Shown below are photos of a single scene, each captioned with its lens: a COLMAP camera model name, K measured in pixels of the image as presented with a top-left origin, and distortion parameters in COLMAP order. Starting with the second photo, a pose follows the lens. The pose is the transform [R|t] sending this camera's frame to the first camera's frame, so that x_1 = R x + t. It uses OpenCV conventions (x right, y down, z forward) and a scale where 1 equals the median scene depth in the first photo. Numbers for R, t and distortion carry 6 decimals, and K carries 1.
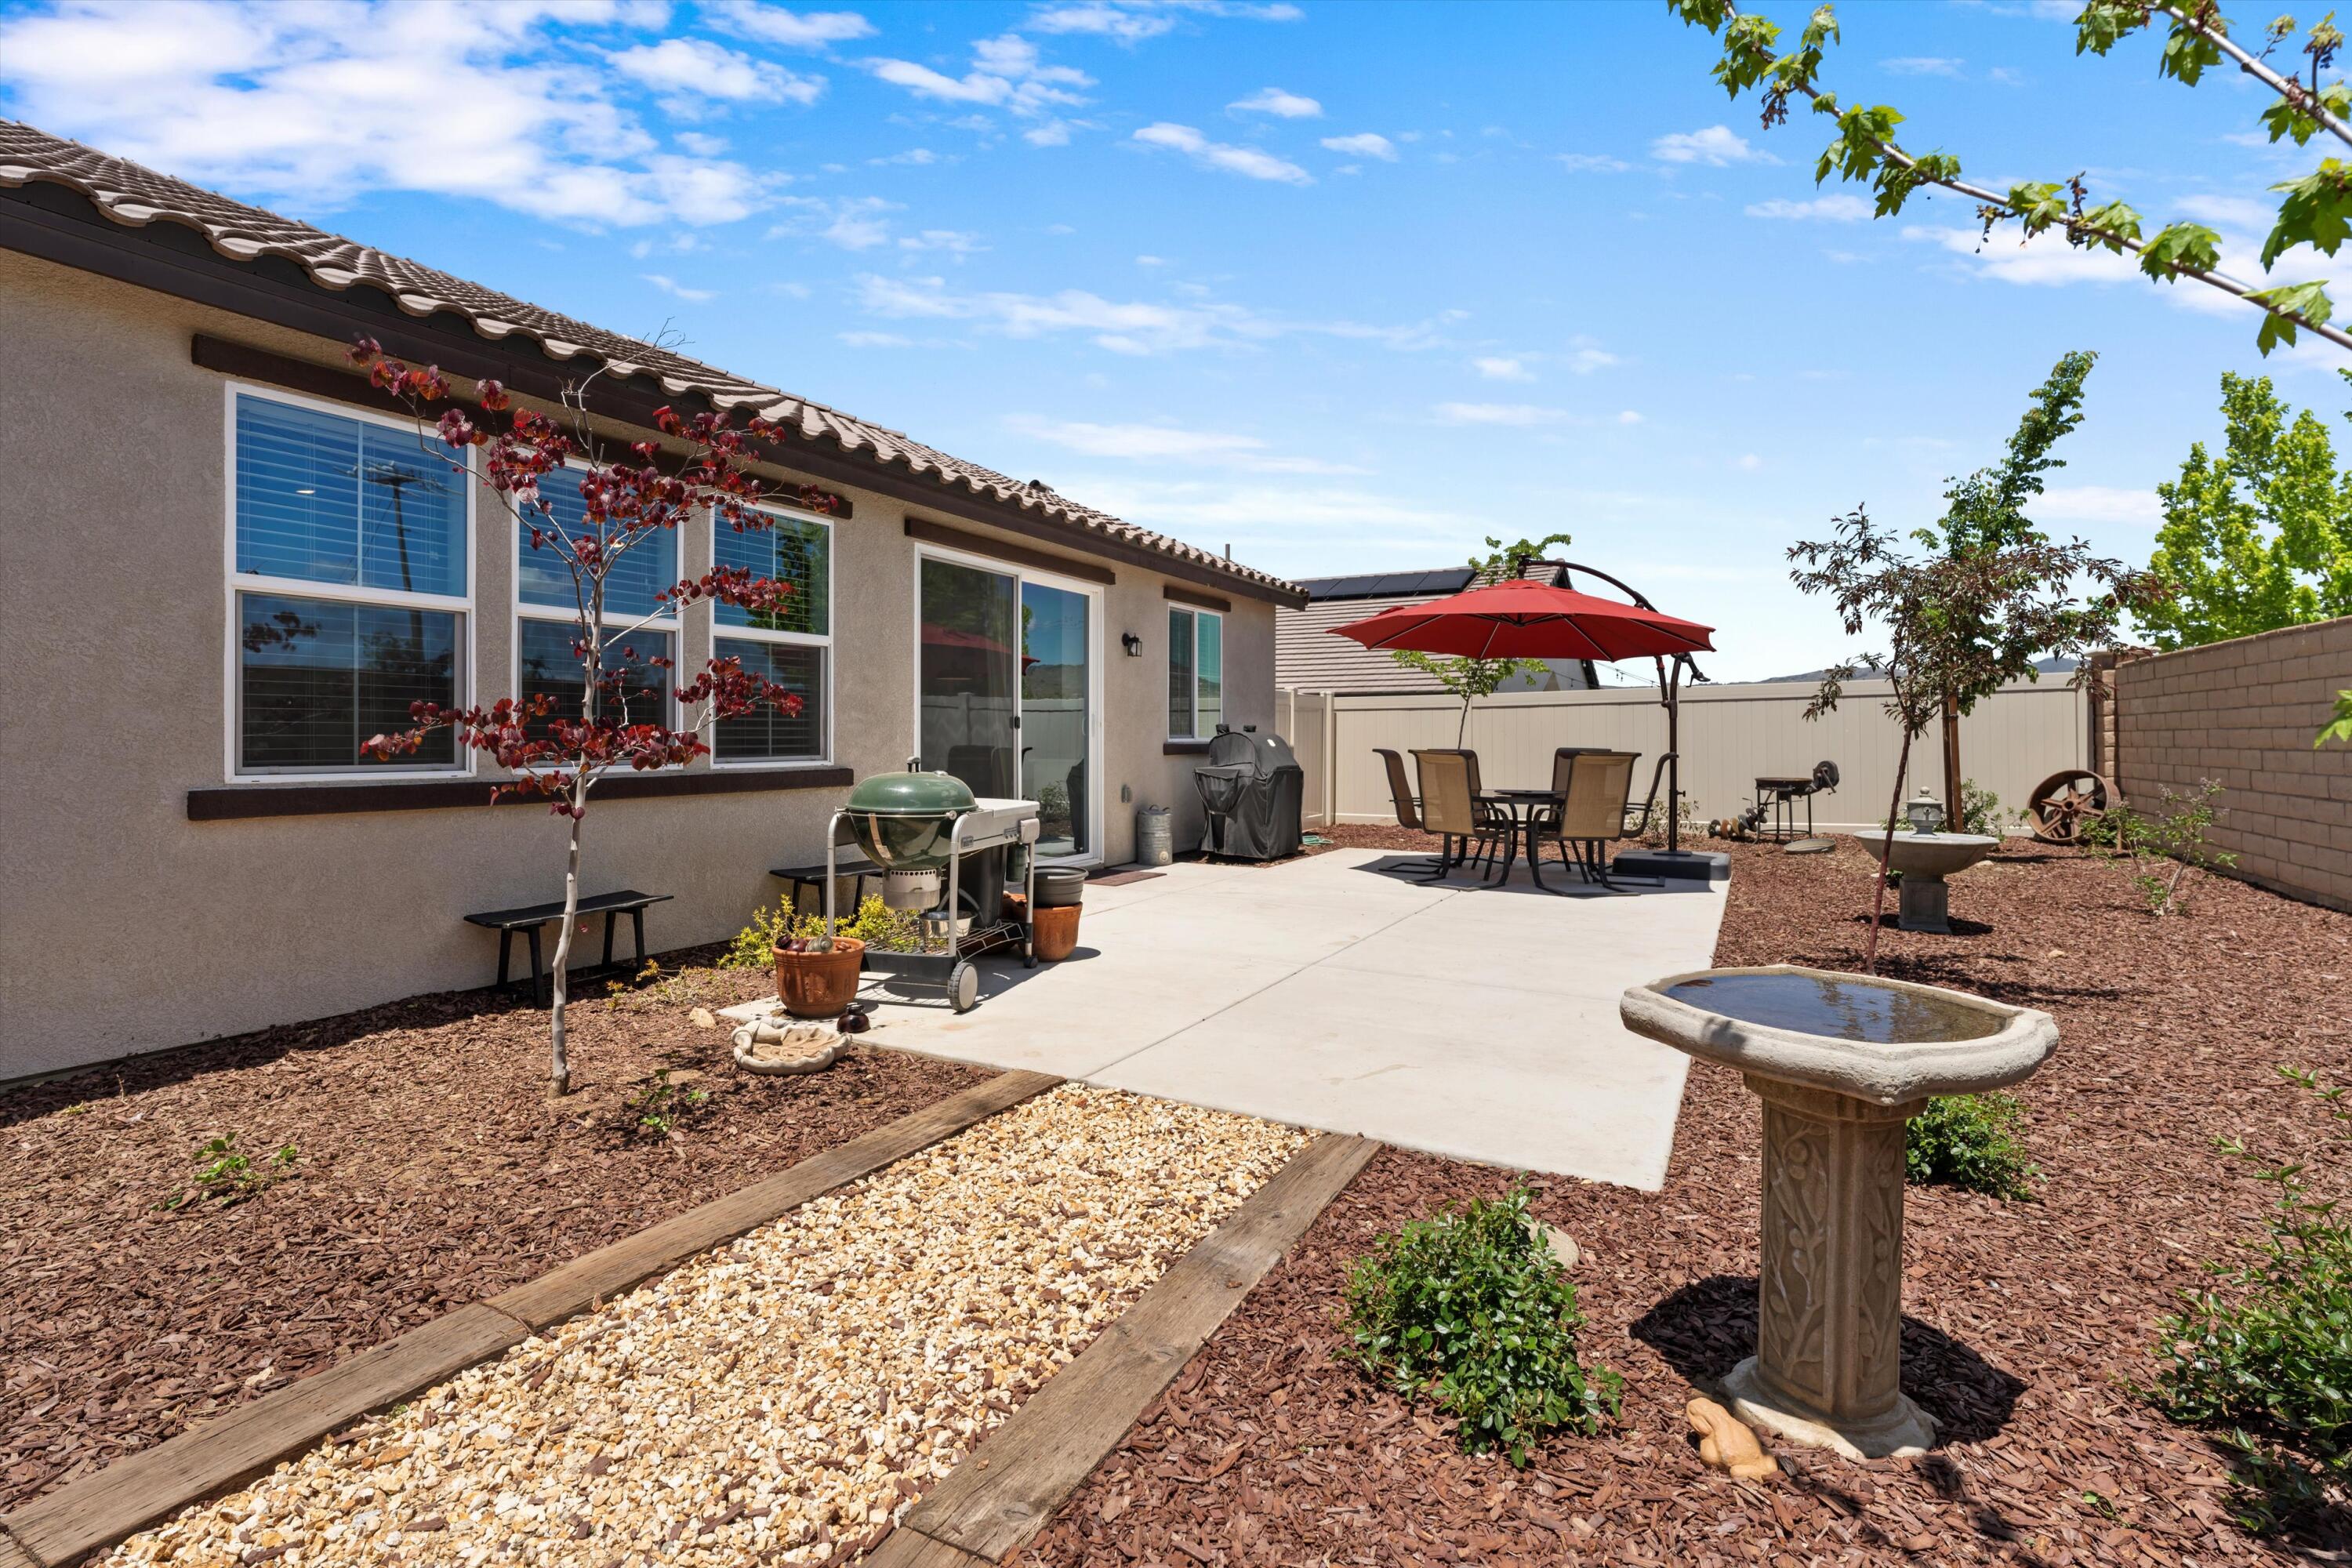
lens RADIAL K [[1016.3, 0, 1169.3], [0, 1016.3, 776.2], [0, 0, 1]] dist [0.000345, 0.000349]
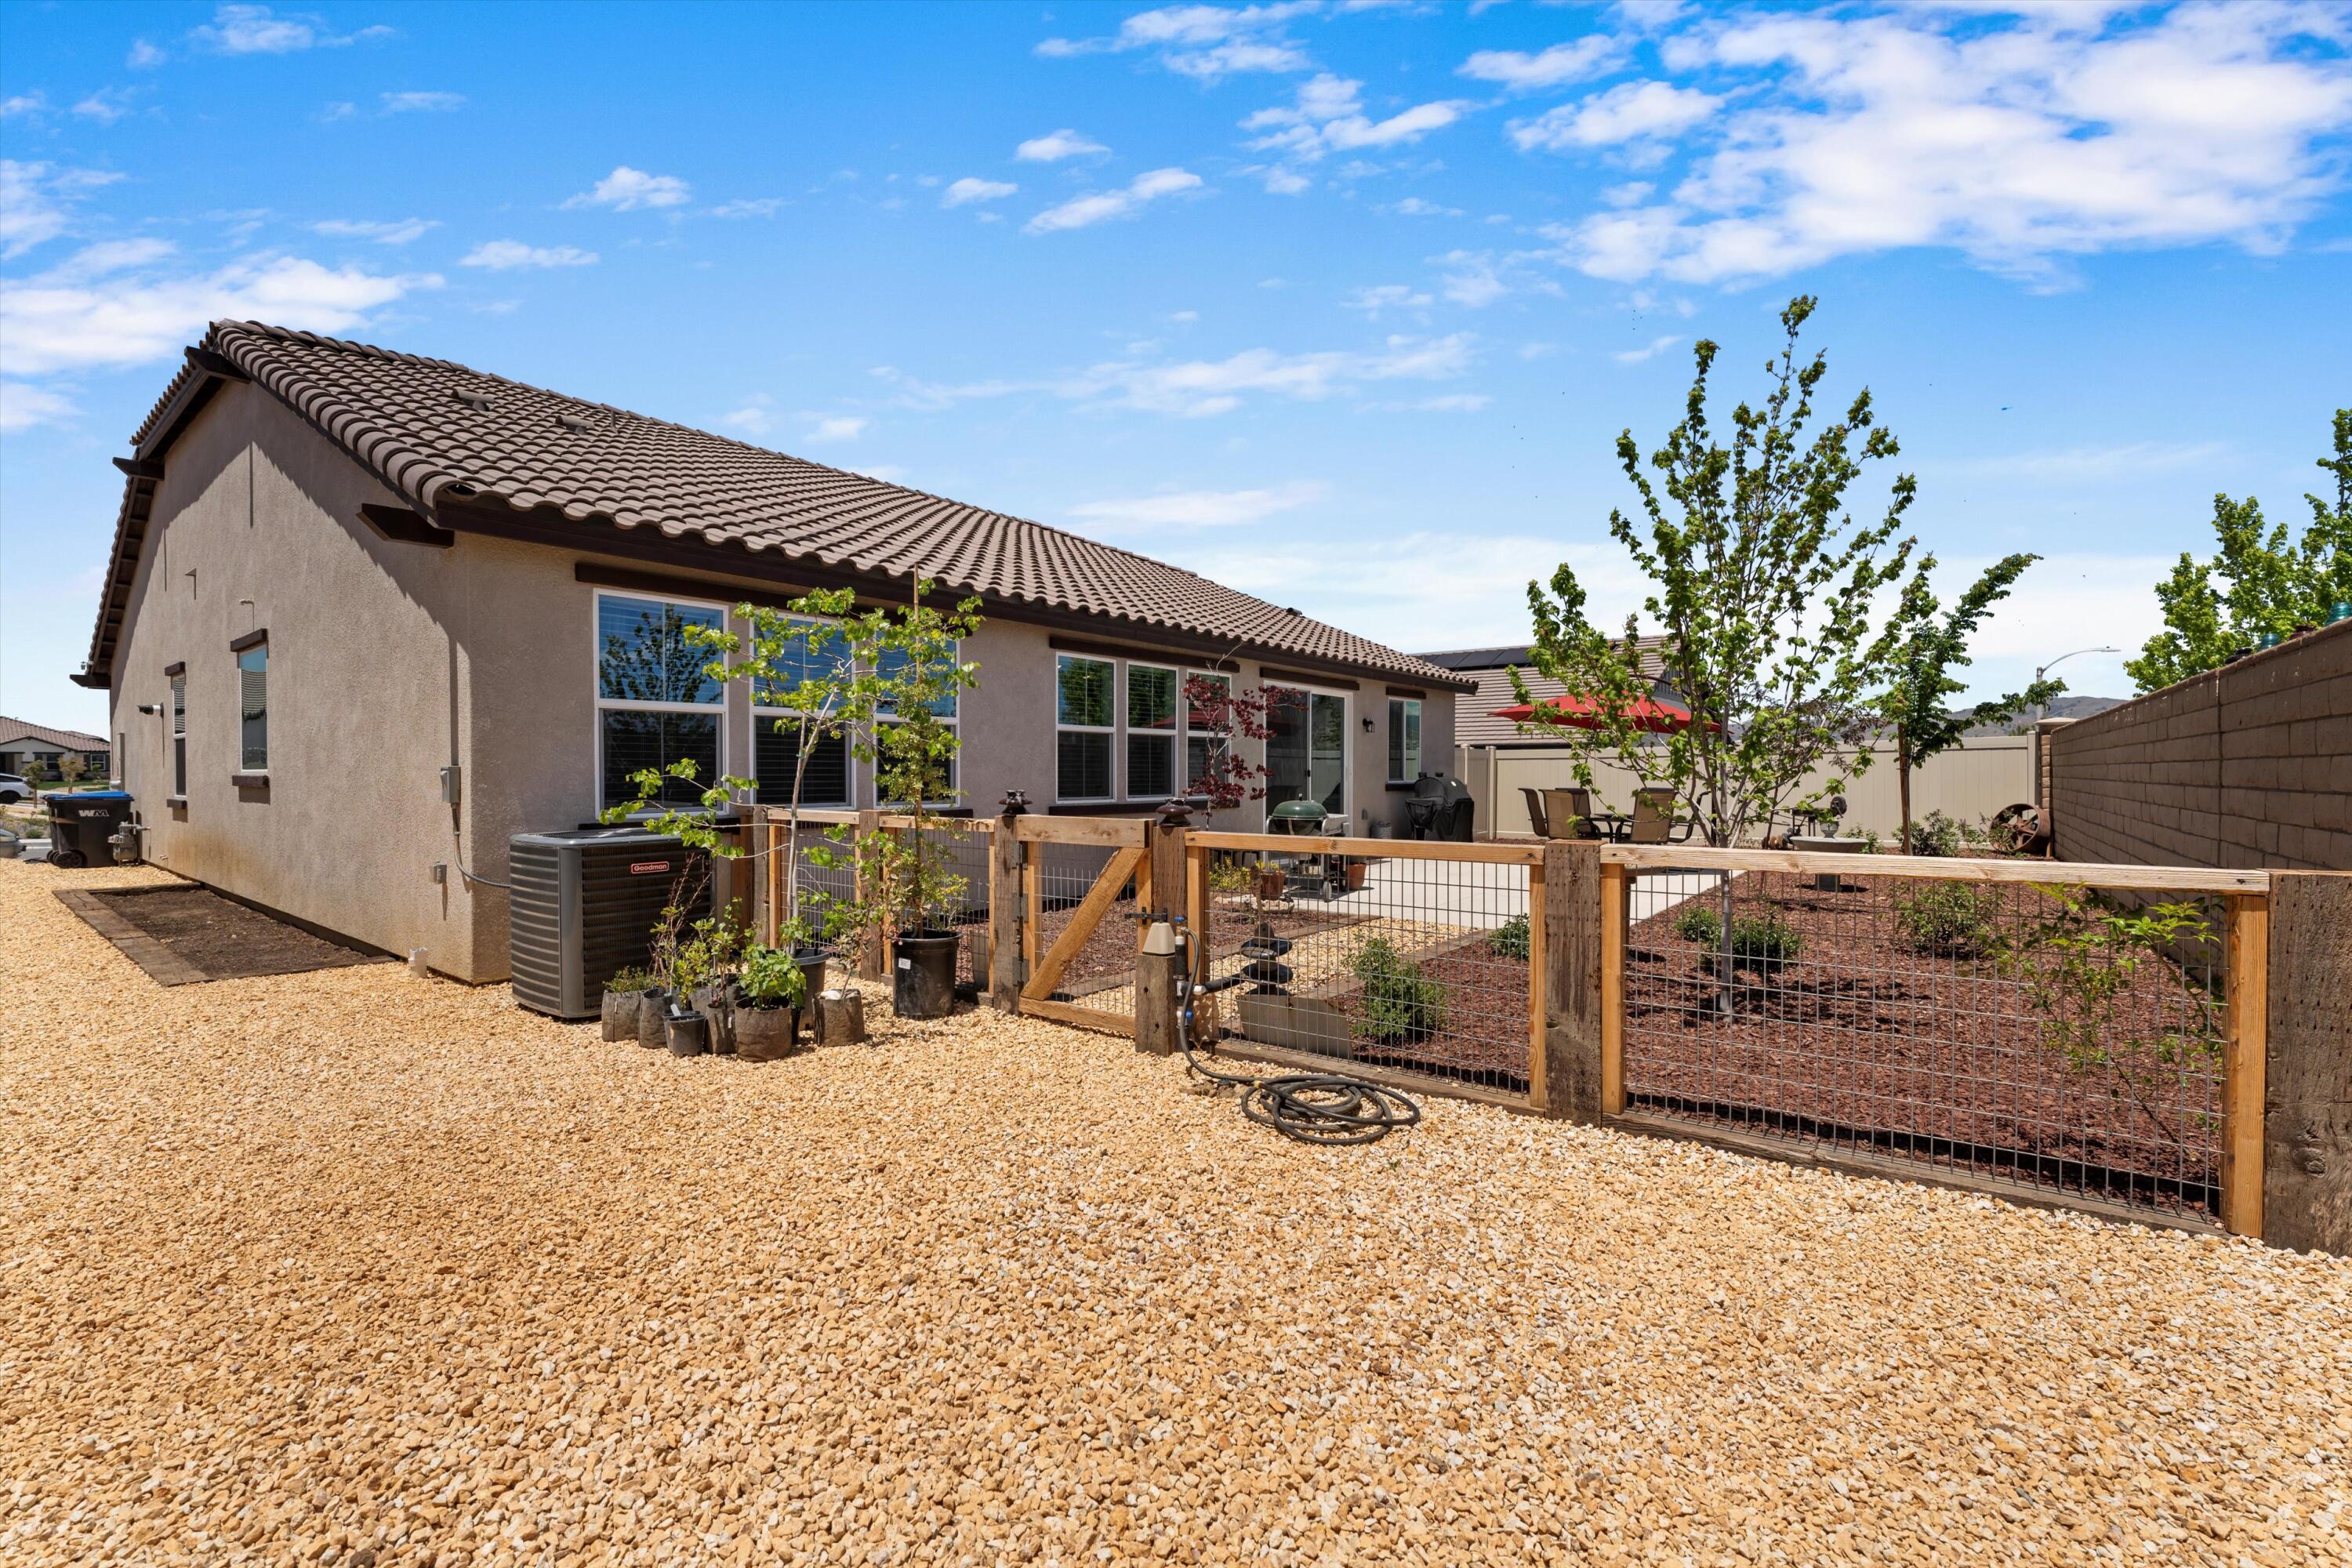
lens RADIAL K [[1011.2, 0, 1184.5], [0, 1011.2, 781.8], [0, 0, 1]] dist [0.000786, 0.000089]
pose [[0.989060, 0.002704, -0.147489, -0.090357], [-0.006240, 0.999704, -0.023513, 0.004517], [0.147382, 0.024176, 0.988784, -0.686247]]
